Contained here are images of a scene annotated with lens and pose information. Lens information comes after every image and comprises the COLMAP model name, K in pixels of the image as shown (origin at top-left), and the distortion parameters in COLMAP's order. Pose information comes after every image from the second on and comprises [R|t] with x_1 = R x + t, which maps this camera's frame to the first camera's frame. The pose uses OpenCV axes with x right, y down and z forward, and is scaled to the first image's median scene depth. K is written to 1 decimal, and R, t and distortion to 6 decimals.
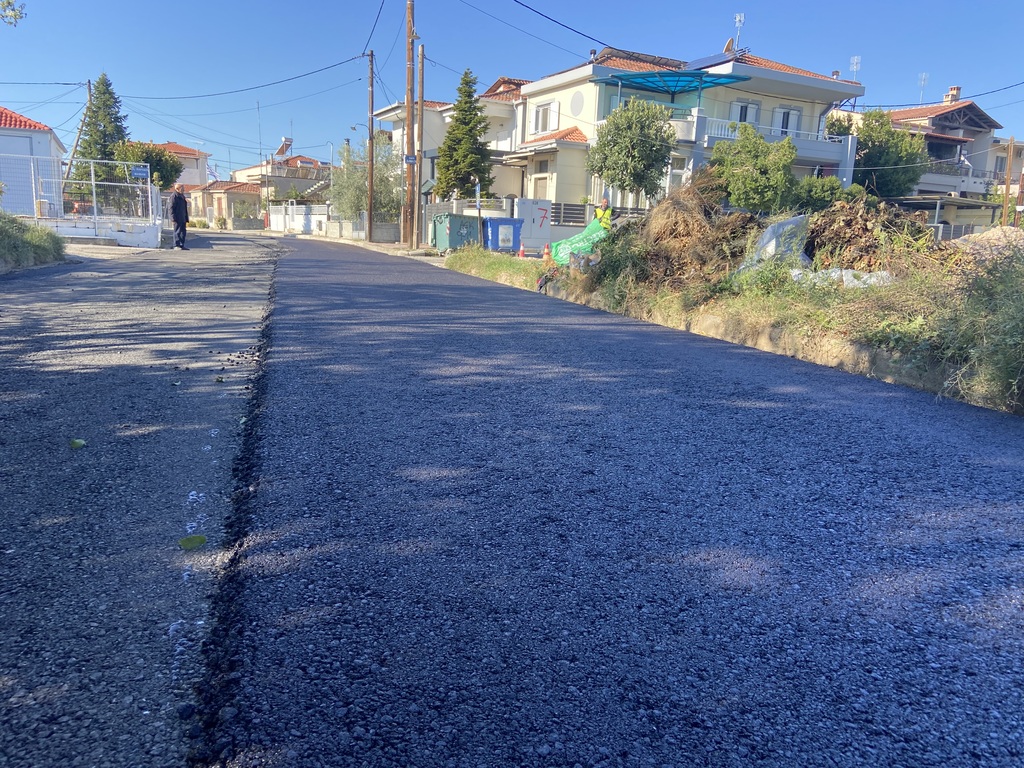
lens RADIAL K [[783.5, 0, 511.4], [0, 783.5, 397.4], [0, 0, 1]] dist [0.101919, -0.126914]
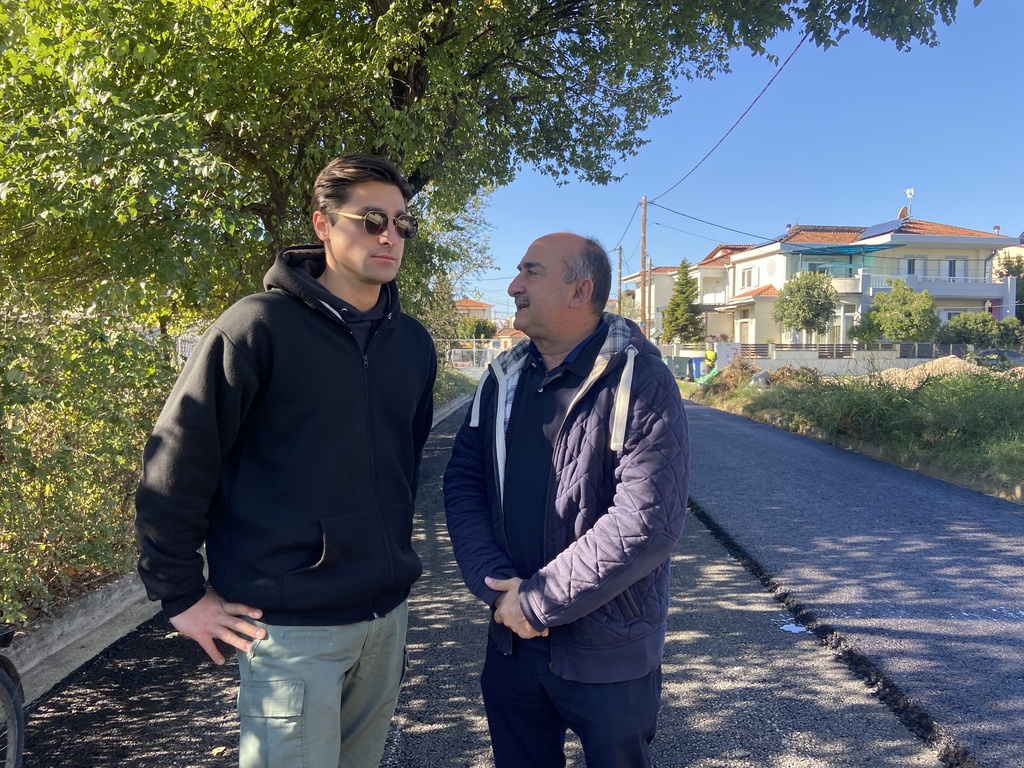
lens RADIAL K [[783.5, 0, 487.3], [0, 783.5, 378.3], [0, 0, 1]] dist [0.101919, -0.126914]
pose [[0.942162, -0.029615, -0.333846, 0.078452], [-0.029489, 0.984901, -0.170590, 0.068387], [0.333857, 0.170568, 0.927063, -0.428902]]
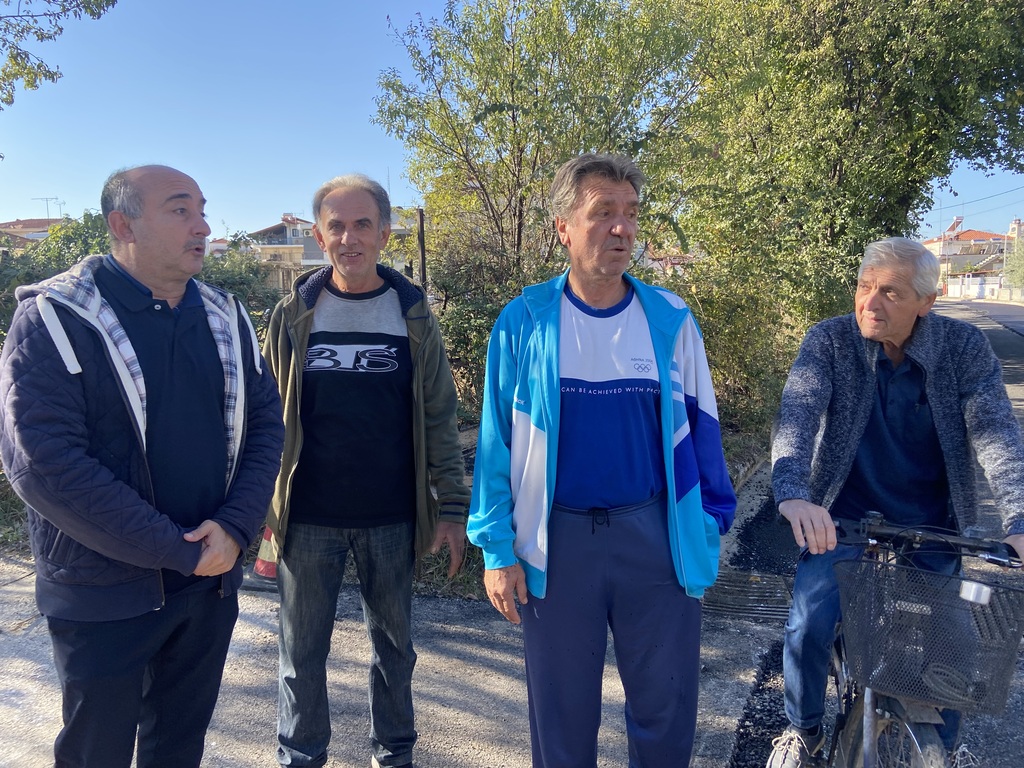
lens RADIAL K [[783.5, 0, 478.7], [0, 783.5, 374.9], [0, 0, 1]] dist [0.101919, -0.126914]
pose [[0.705688, 0.017234, -0.708313, 0.159654], [-0.094047, 0.993137, -0.069534, 0.149171], [0.702253, 0.115684, 0.702465, -0.826730]]
